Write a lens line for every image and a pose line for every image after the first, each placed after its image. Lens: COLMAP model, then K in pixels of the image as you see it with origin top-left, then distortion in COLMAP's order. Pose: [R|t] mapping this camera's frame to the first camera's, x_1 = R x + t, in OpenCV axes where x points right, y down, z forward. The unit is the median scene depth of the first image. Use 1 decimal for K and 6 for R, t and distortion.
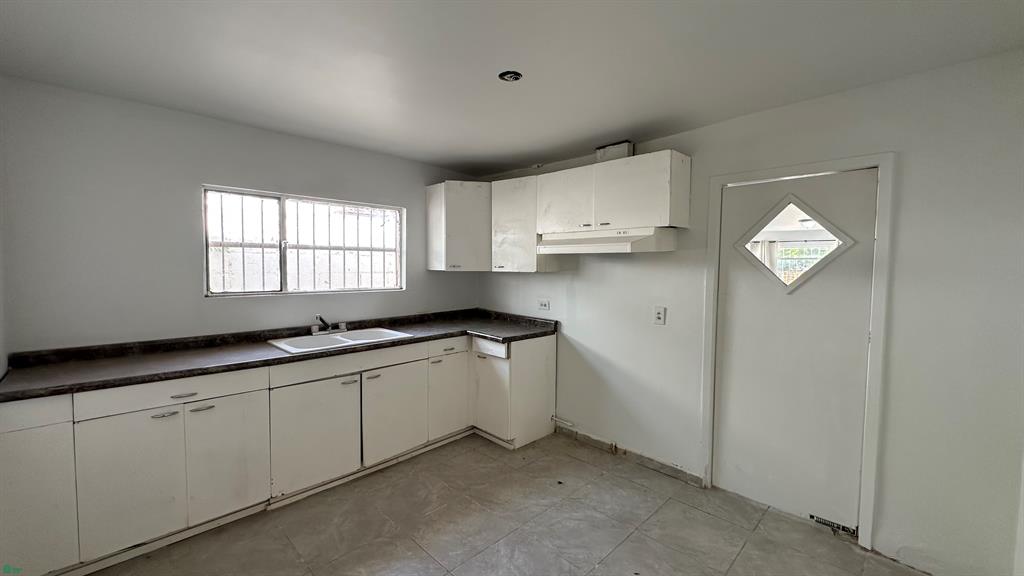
lens RADIAL K [[405.6, 0, 512.0], [0, 405.6, 288.0], [0, 0, 1]] dist [-0.017367, -0.000015]
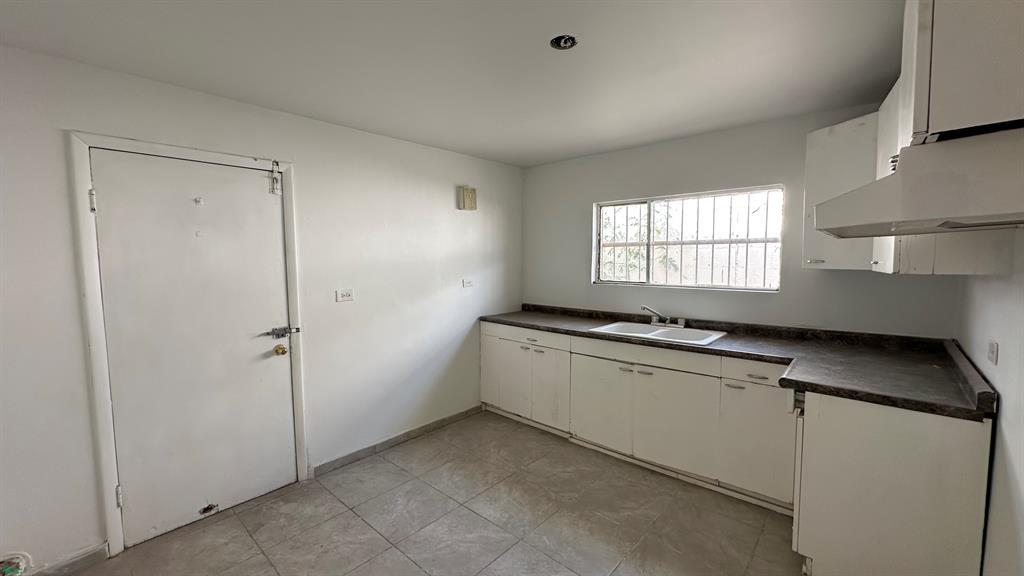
lens RADIAL K [[405.6, 0, 512.0], [0, 405.6, 288.0], [0, 0, 1]] dist [-0.017367, -0.000015]
pose [[0.043871, 0.066532, -0.996819, 0.572831], [-0.049024, 0.996721, 0.064368, -0.033542], [0.997834, 0.046045, 0.046989, 0.567428]]
